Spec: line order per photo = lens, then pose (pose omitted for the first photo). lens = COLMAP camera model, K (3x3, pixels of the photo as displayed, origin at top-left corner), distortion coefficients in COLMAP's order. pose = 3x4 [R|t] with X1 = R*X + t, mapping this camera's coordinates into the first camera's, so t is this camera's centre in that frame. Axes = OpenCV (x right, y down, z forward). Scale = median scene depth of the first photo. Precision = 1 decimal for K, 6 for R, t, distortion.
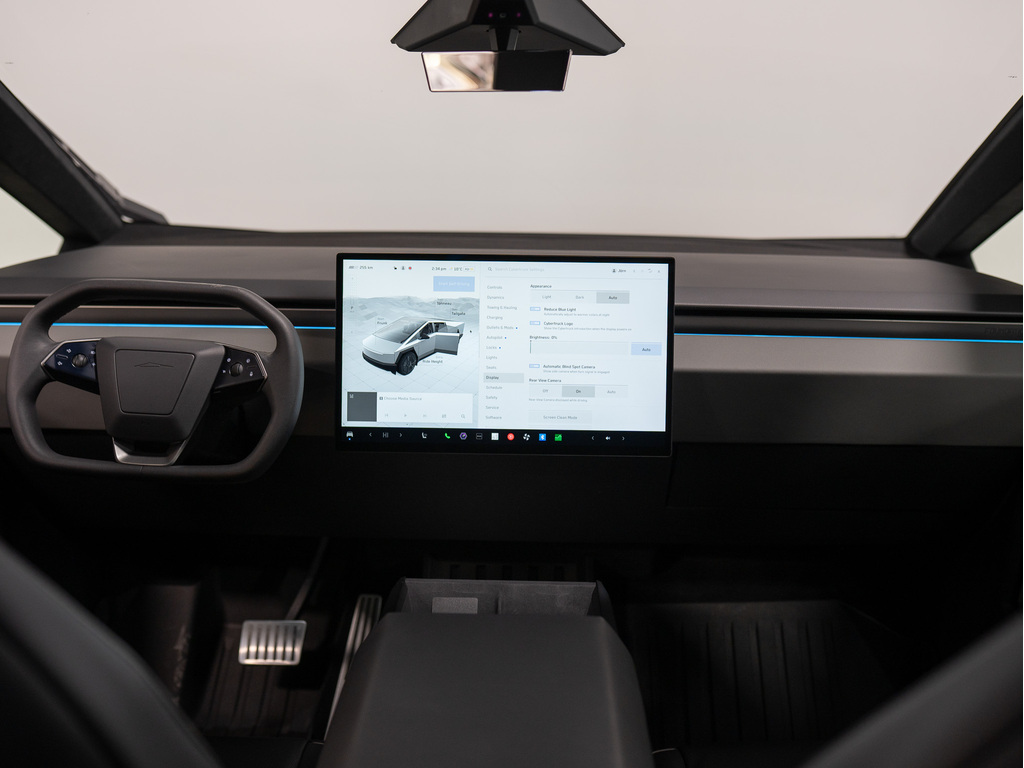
lens RADIAL K [[1072.0, 0, 512.0], [0, 1072.0, 384.0], [0, 0, 1]] dist [-0.046773, 0.002520]
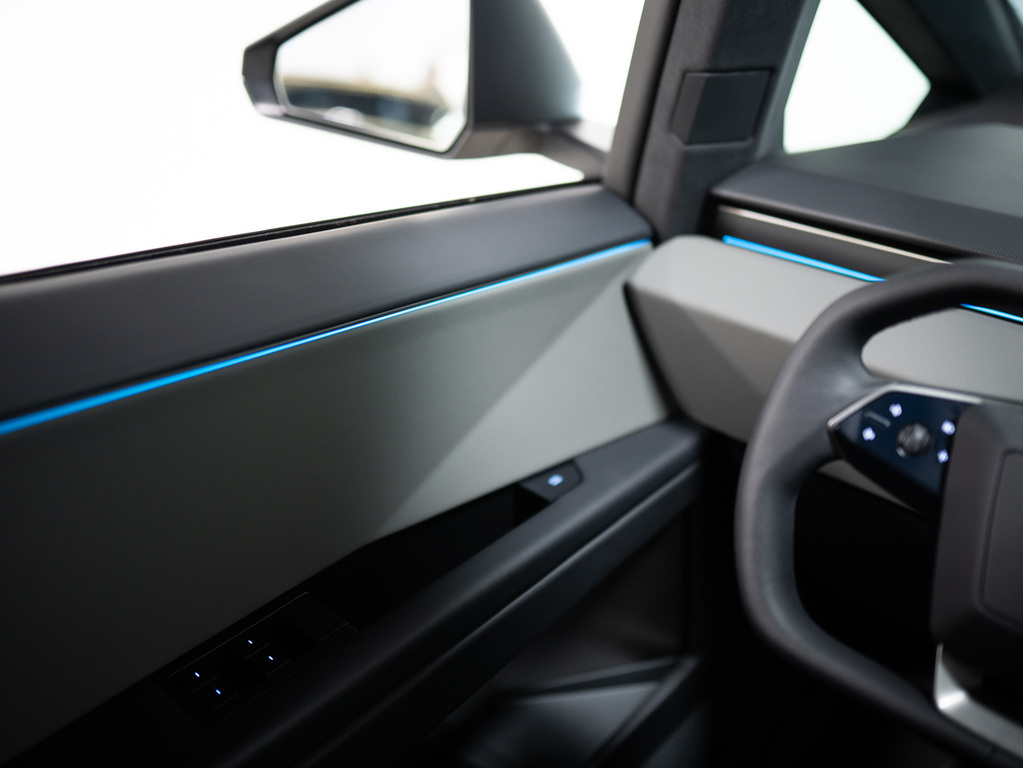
lens RADIAL K [[1040.8, 0, 512.0], [0, 1040.8, 384.0], [0, 0, 1]] dist [-0.057491, -0.009736]
pose [[0.750395, 0.301629, -0.588155, -0.277520], [-0.190686, 0.950765, 0.244305, -0.109532], [0.632887, -0.071172, 0.770966, 0.552337]]
